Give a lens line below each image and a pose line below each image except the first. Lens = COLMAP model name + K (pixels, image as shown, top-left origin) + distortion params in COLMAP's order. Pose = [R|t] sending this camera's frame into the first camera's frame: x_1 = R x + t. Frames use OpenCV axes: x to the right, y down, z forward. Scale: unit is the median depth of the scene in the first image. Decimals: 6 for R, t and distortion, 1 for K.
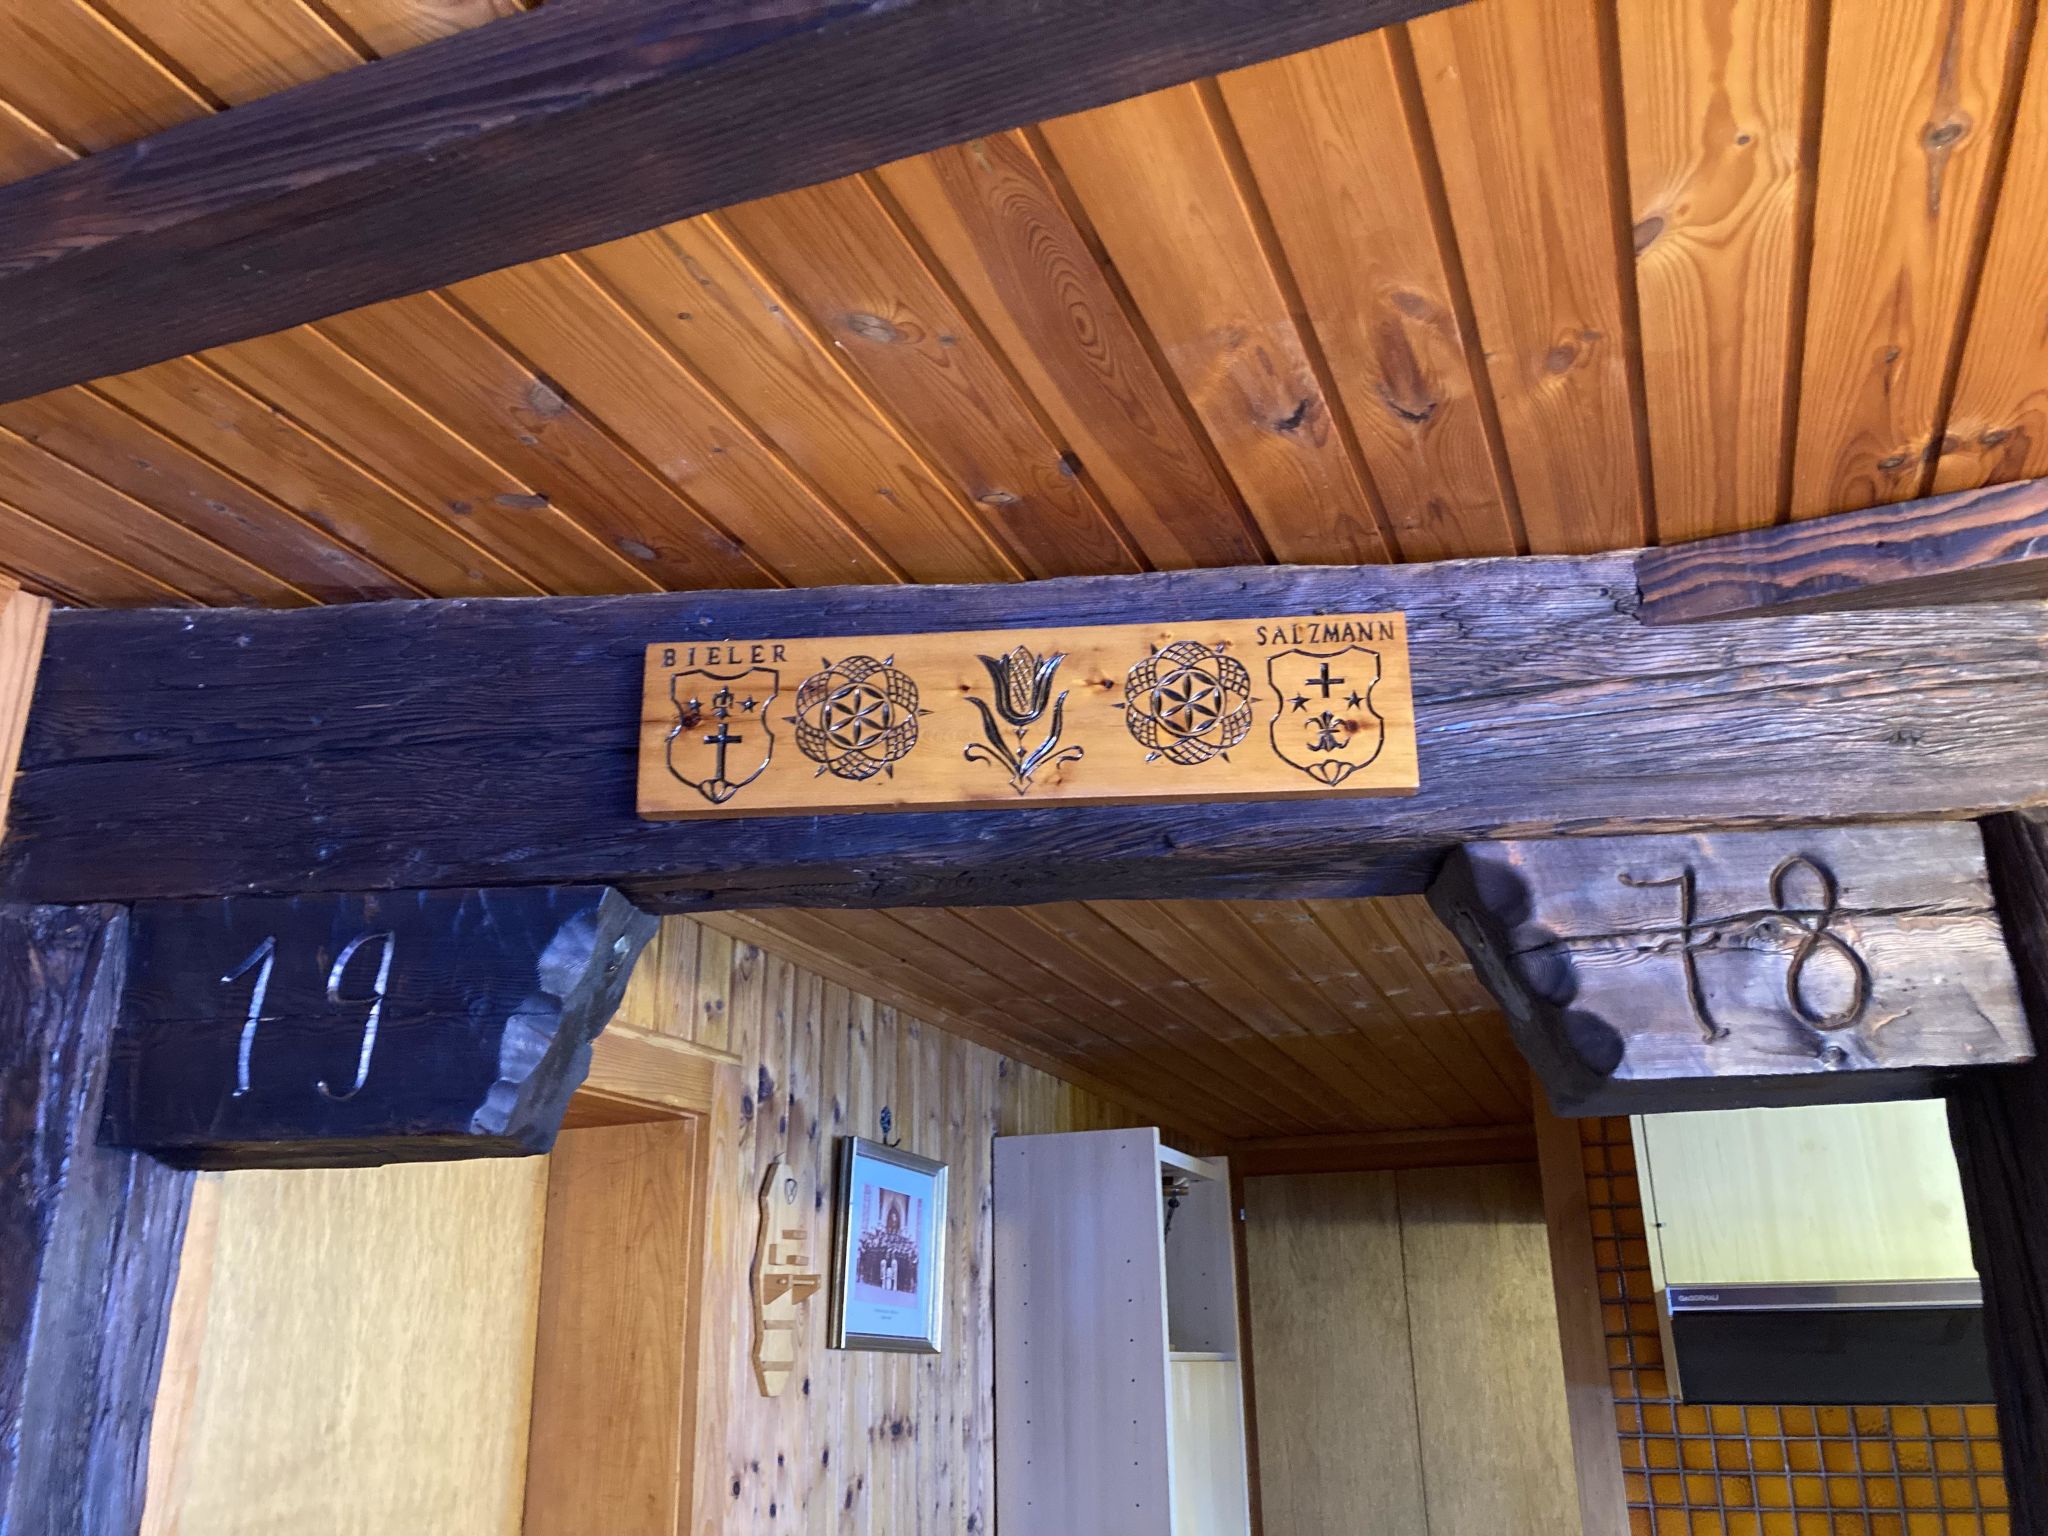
lens RADIAL K [[1677.2, 0, 994.7], [0, 1677.2, 768.1], [0, 0, 1]] dist [0.054934, -0.084177]
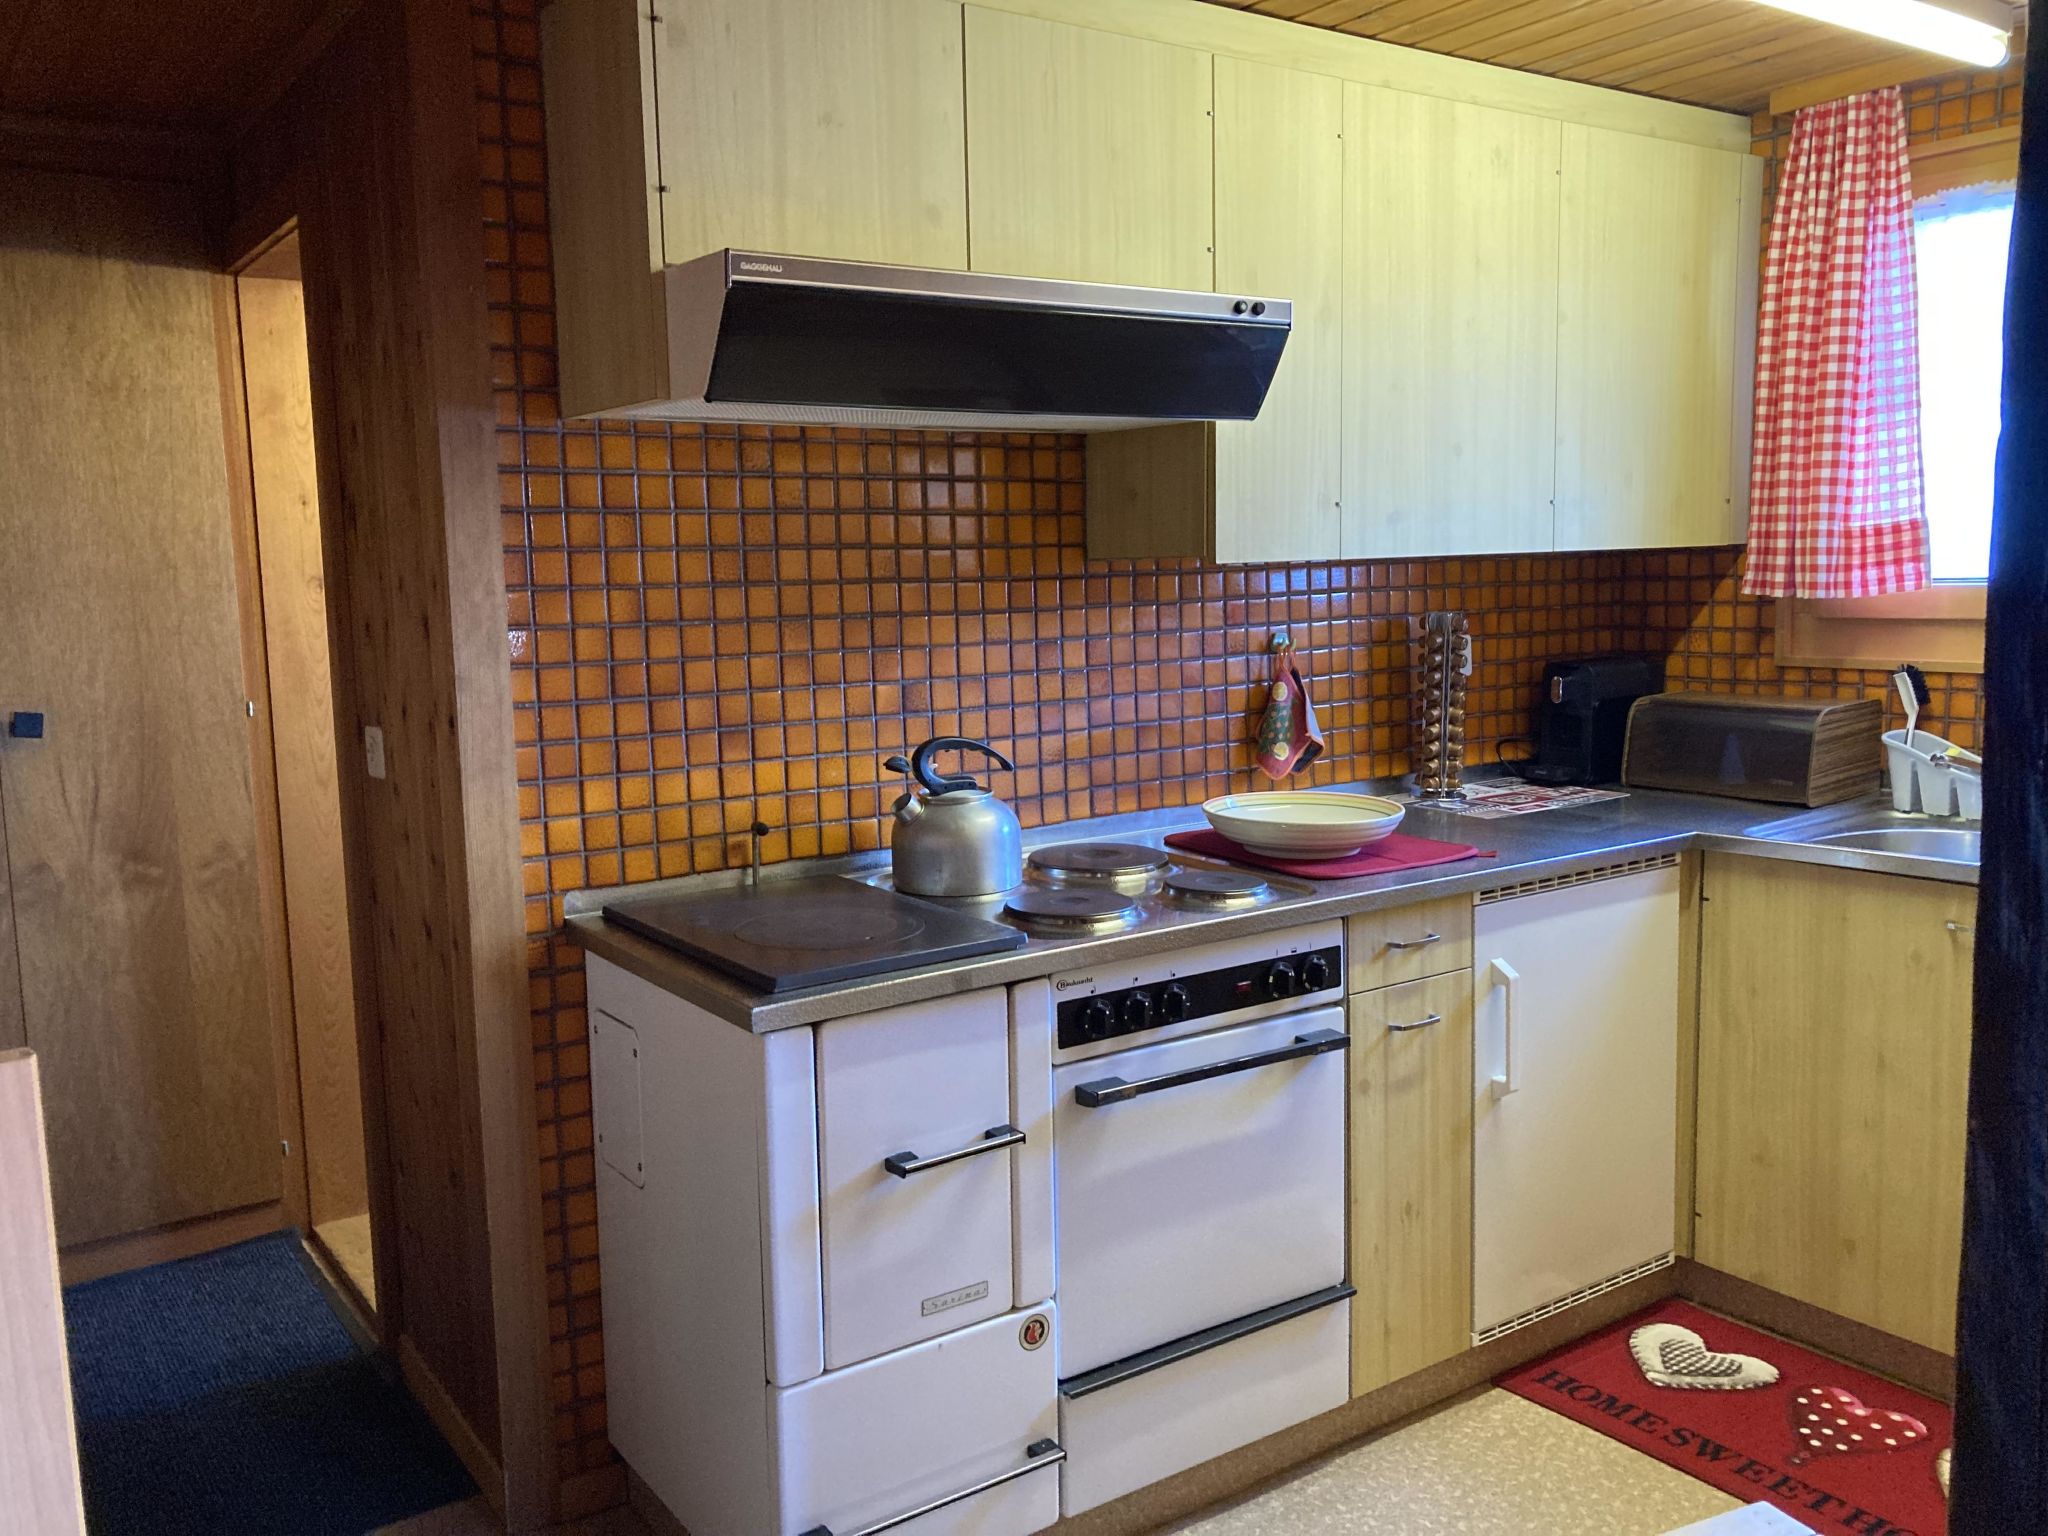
lens RADIAL K [[1682.5, 0, 1024.0], [0, 1682.5, 768.0], [0, 0, 1]] dist [0.055779, 0.001370]
pose [[0.549014, -0.105762, 0.829095, -0.162802], [-0.259167, 0.921527, 0.289170, 0.205278], [-0.794617, -0.373633, 0.478521, 0.324650]]
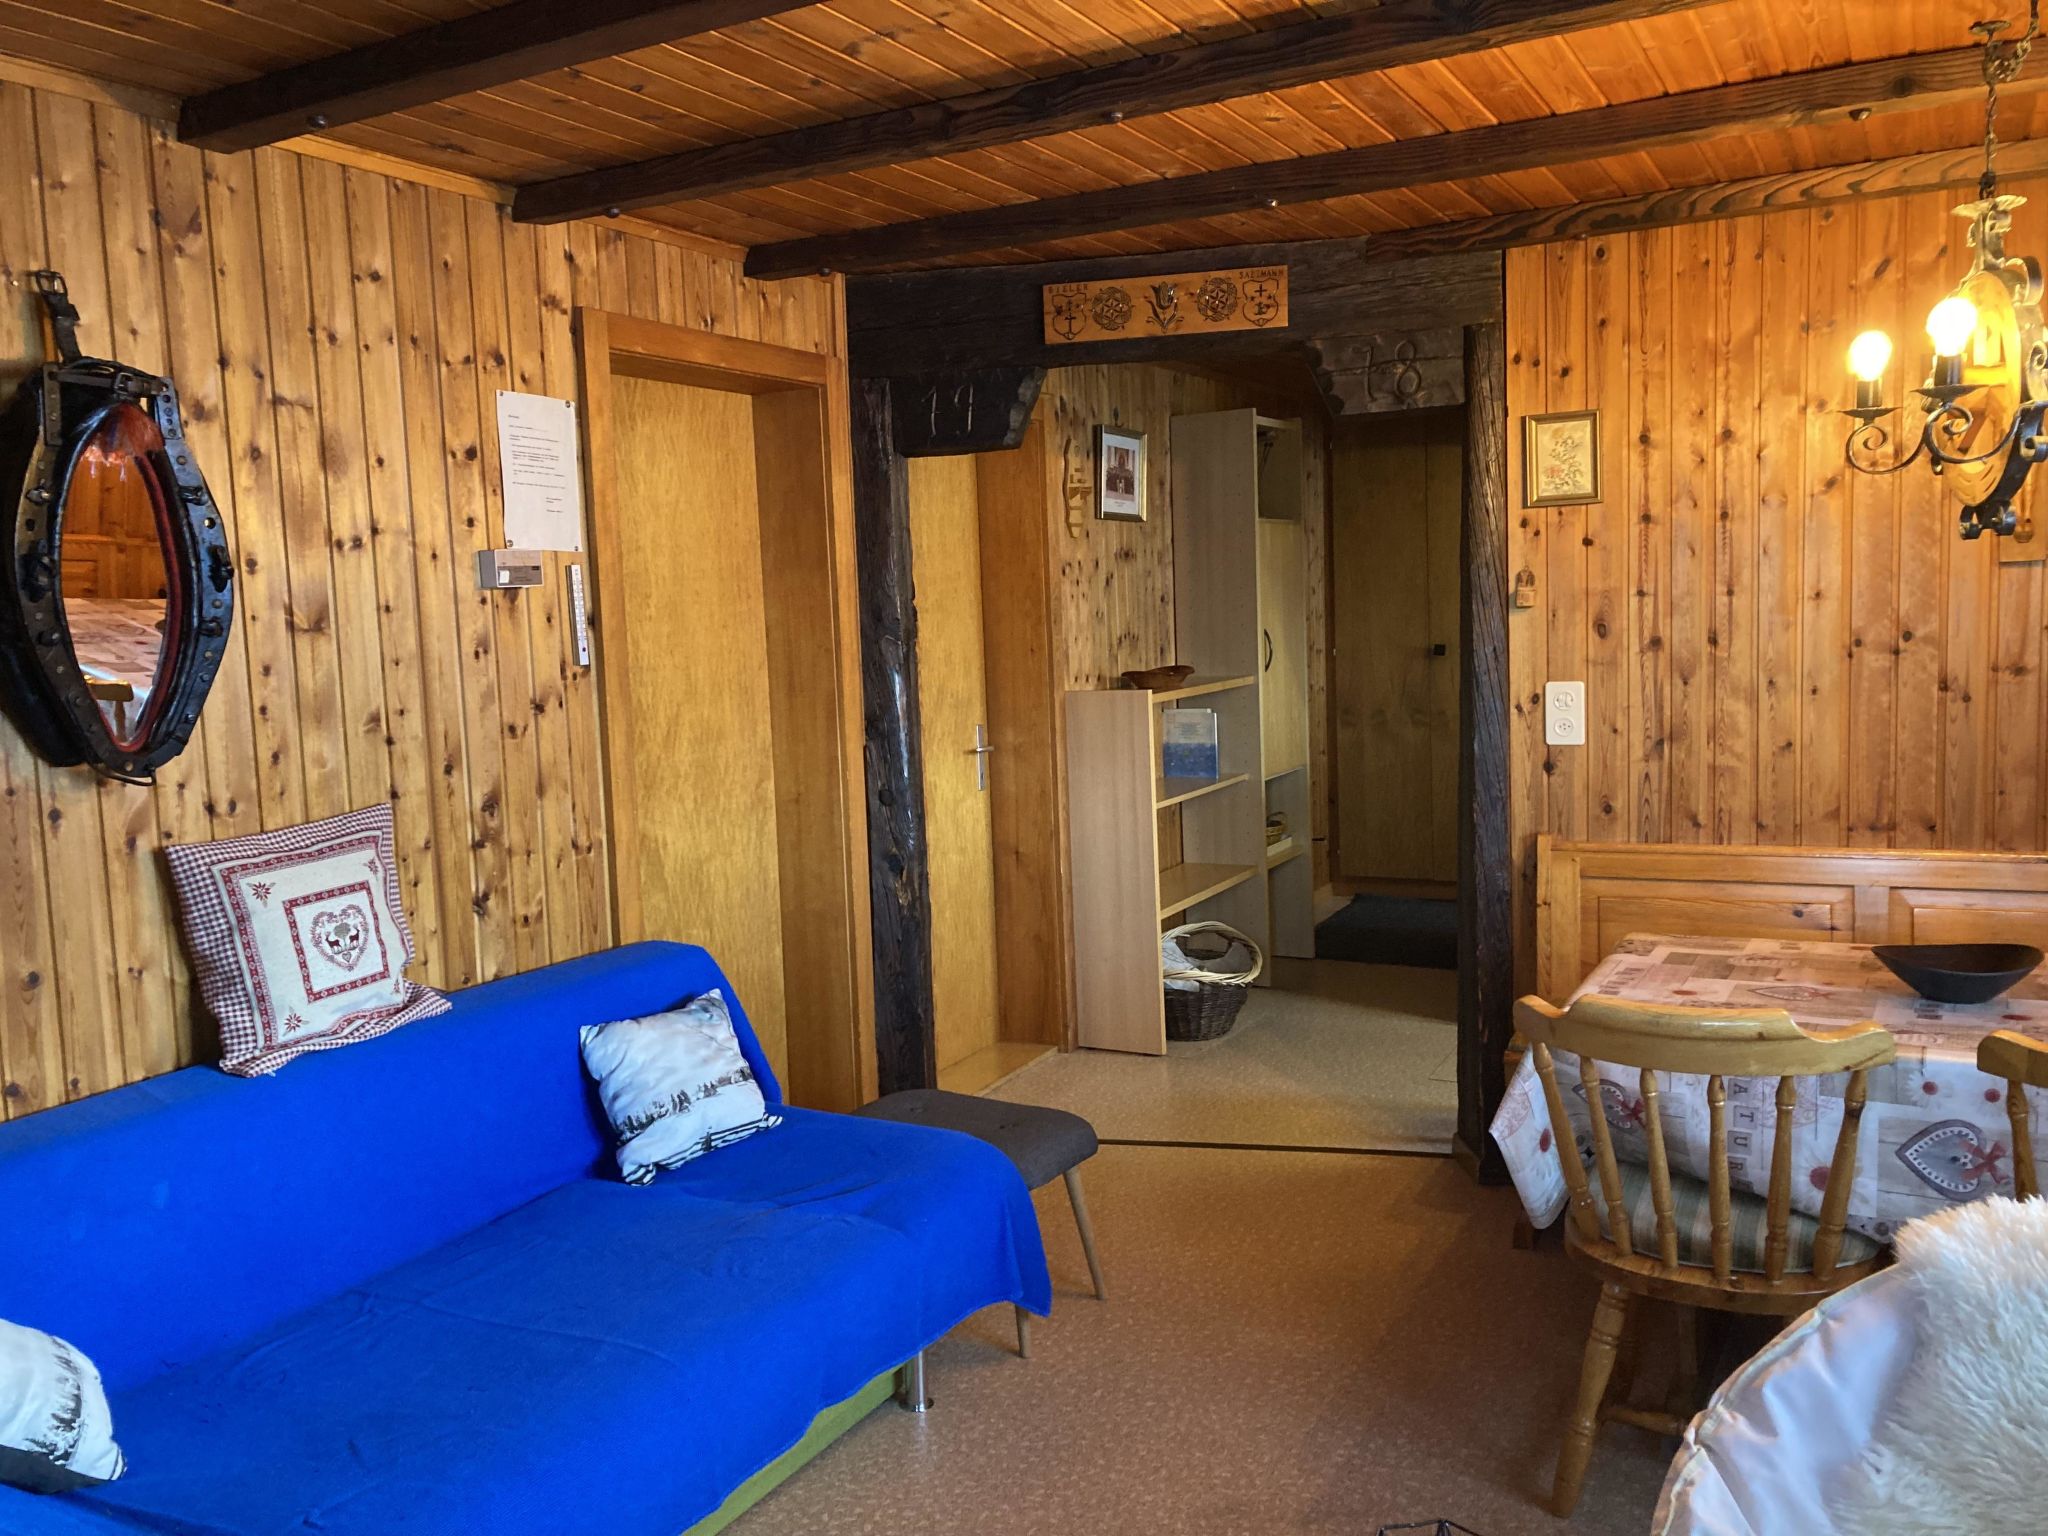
lens RADIAL K [[1667.8, 0, 989.6], [0, 1667.8, 764.3], [0, 0, 1]] dist [0.070278, -0.095537]
pose [[0.991657, -0.017169, -0.127754, 0.077320], [0.070680, 0.901241, 0.427515, -0.618339], [0.107797, -0.432978, 0.894935, -2.203586]]
